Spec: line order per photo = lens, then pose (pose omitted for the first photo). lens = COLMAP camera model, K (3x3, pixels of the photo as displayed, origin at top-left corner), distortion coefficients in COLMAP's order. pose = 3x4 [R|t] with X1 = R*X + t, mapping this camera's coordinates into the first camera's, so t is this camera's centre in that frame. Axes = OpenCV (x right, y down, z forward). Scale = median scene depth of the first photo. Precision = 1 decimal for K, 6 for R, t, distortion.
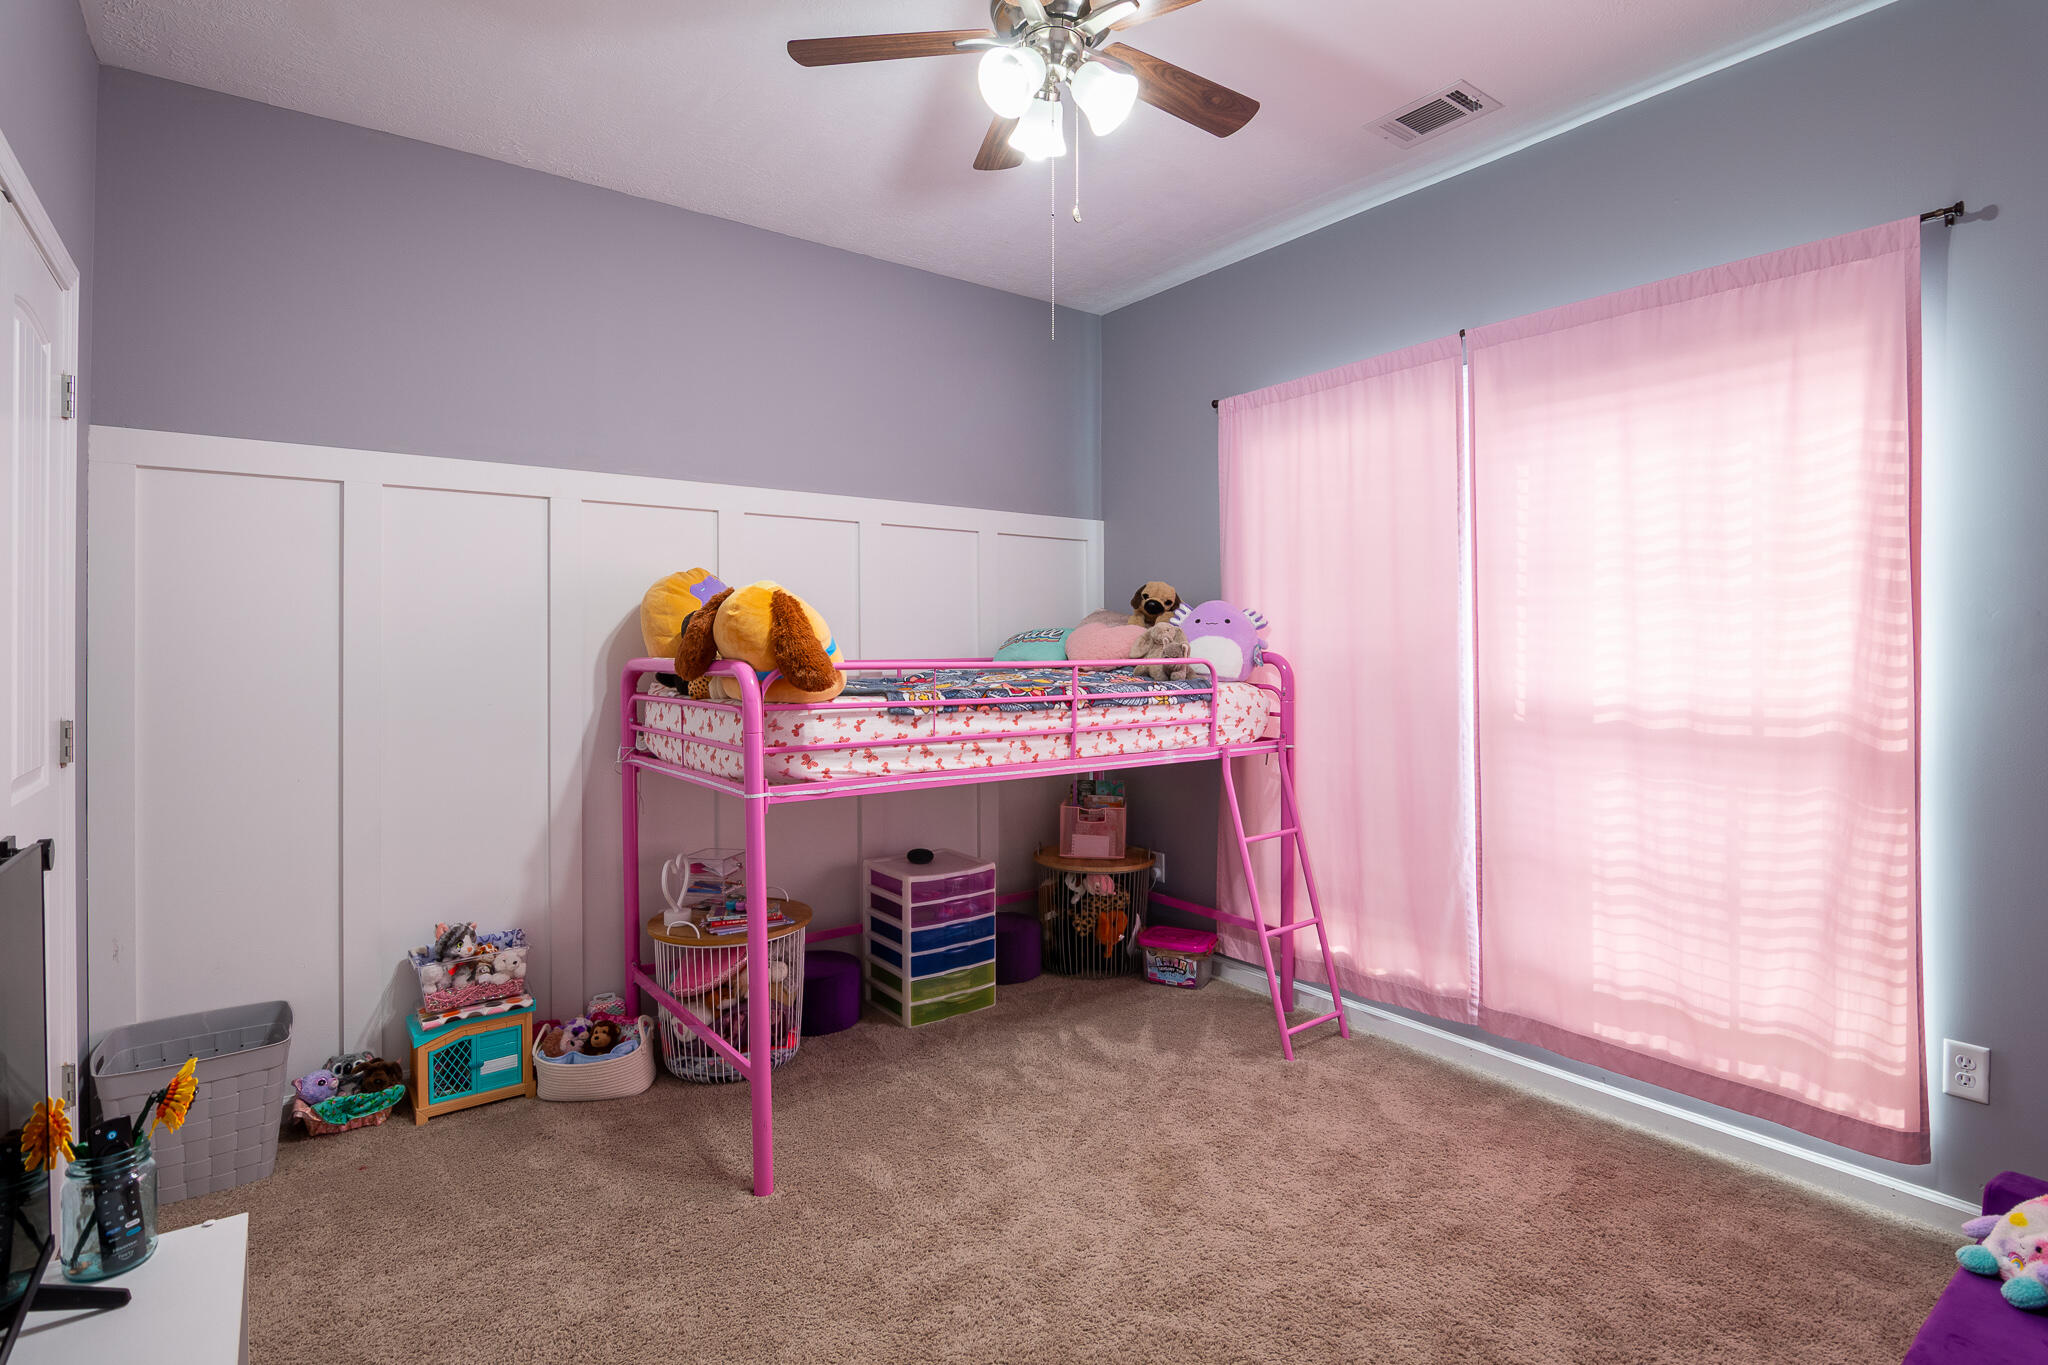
lens RADIAL K [[987.1, 0, 1023.4], [0, 987.1, 660.3], [0, 0, 1]] dist [-0.013831, -0.002975]
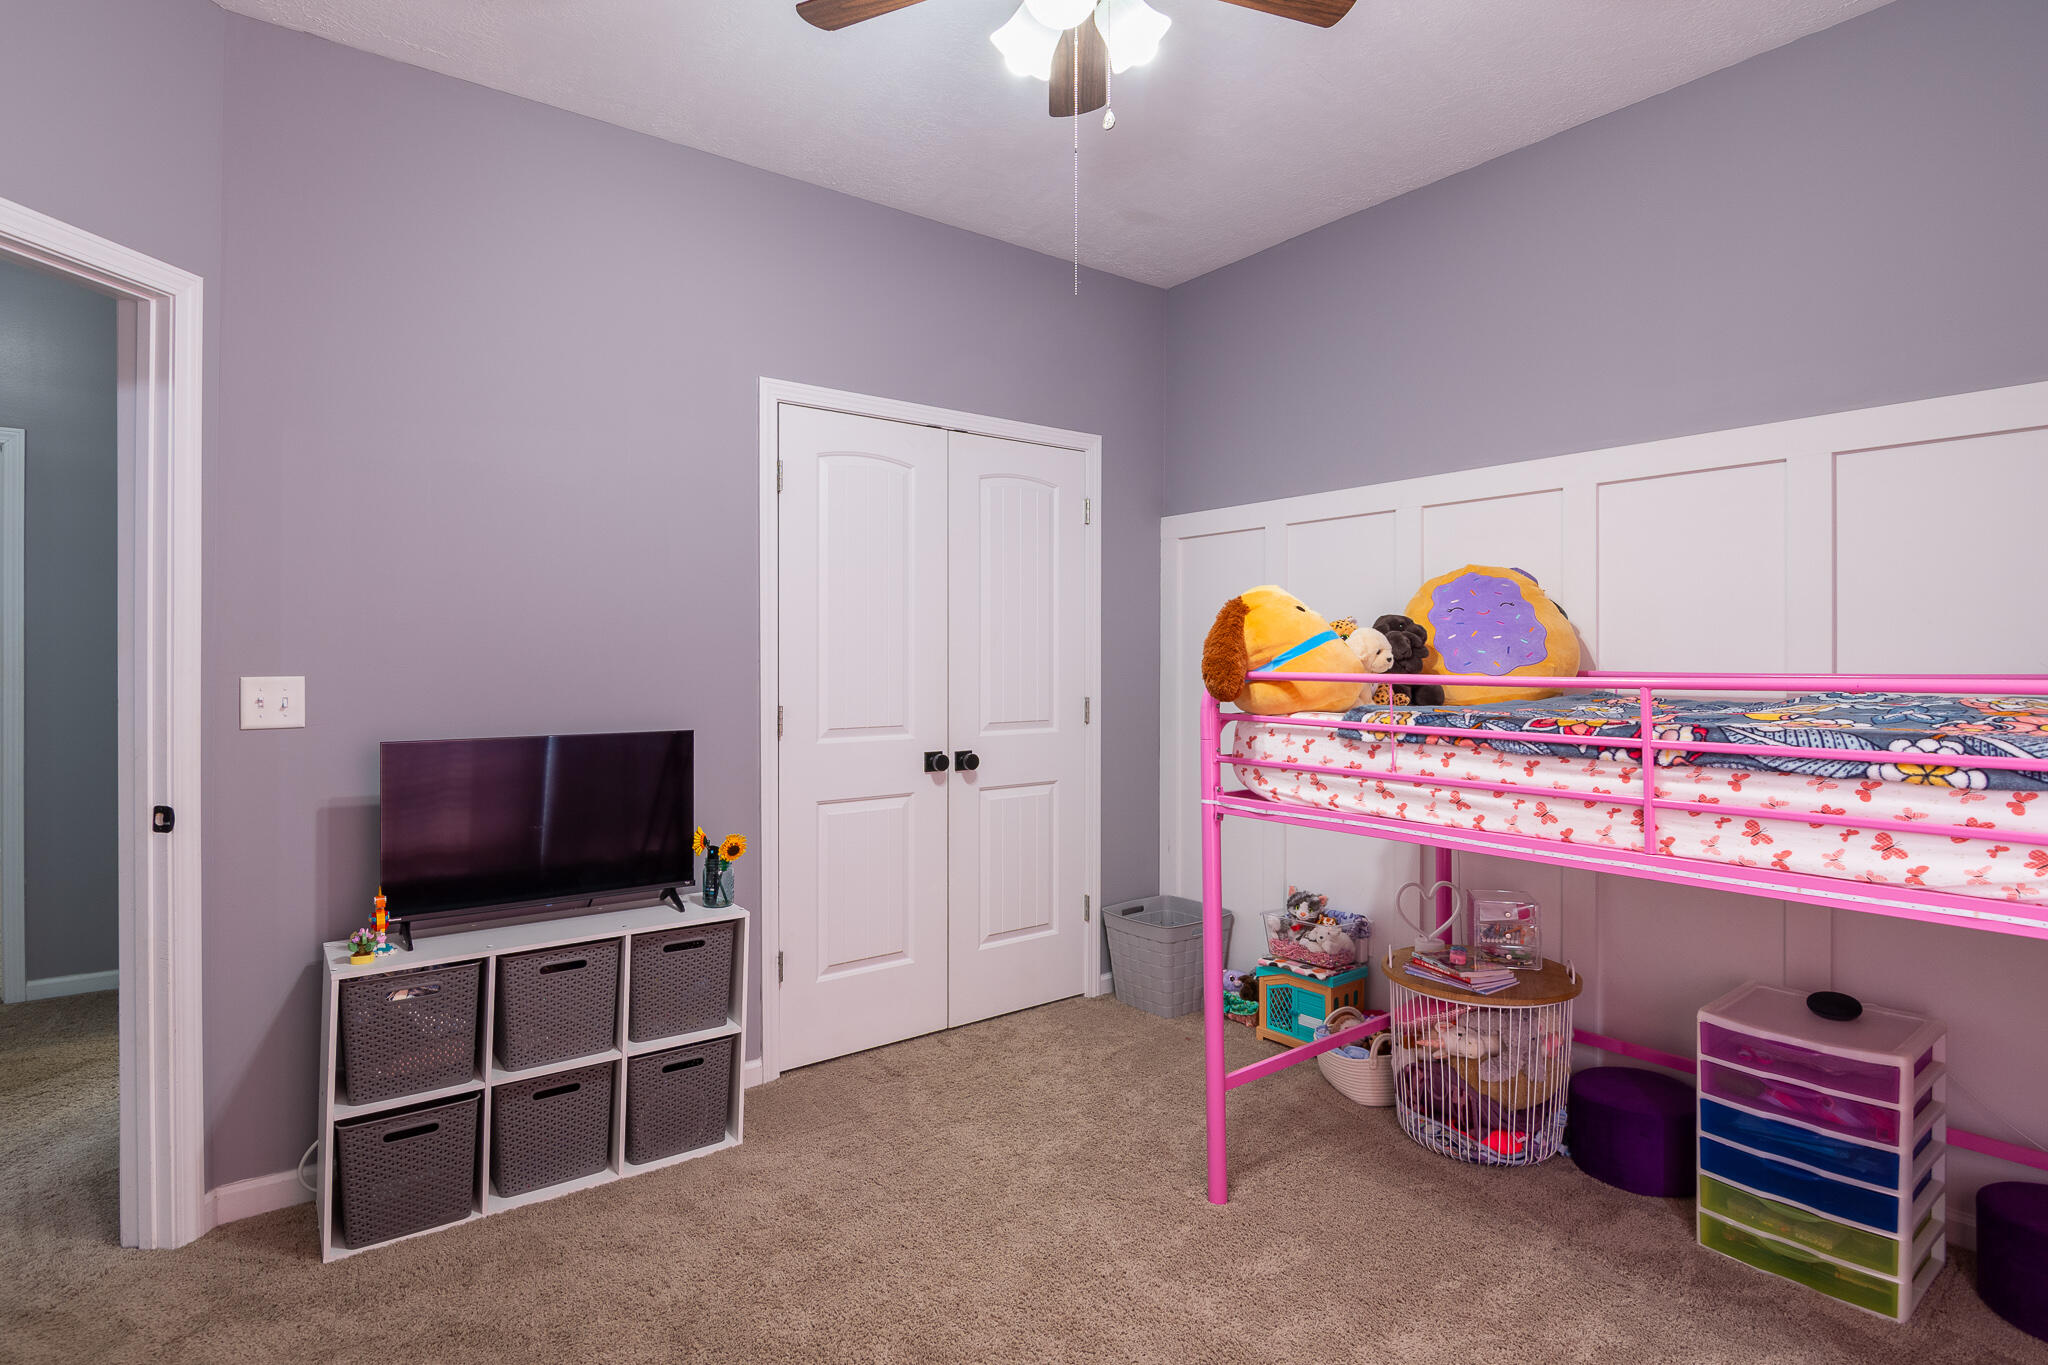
lens RADIAL K [[987.1, 0, 1023.5], [0, 987.1, 668.4], [0, 0, 1]] dist [-0.013831, -0.002975]
pose [[0.032546, 0.012018, -0.999398, 0.626101], [-0.010735, 0.999874, 0.011675, -0.007813], [0.999413, 0.010348, 0.032671, 0.663868]]
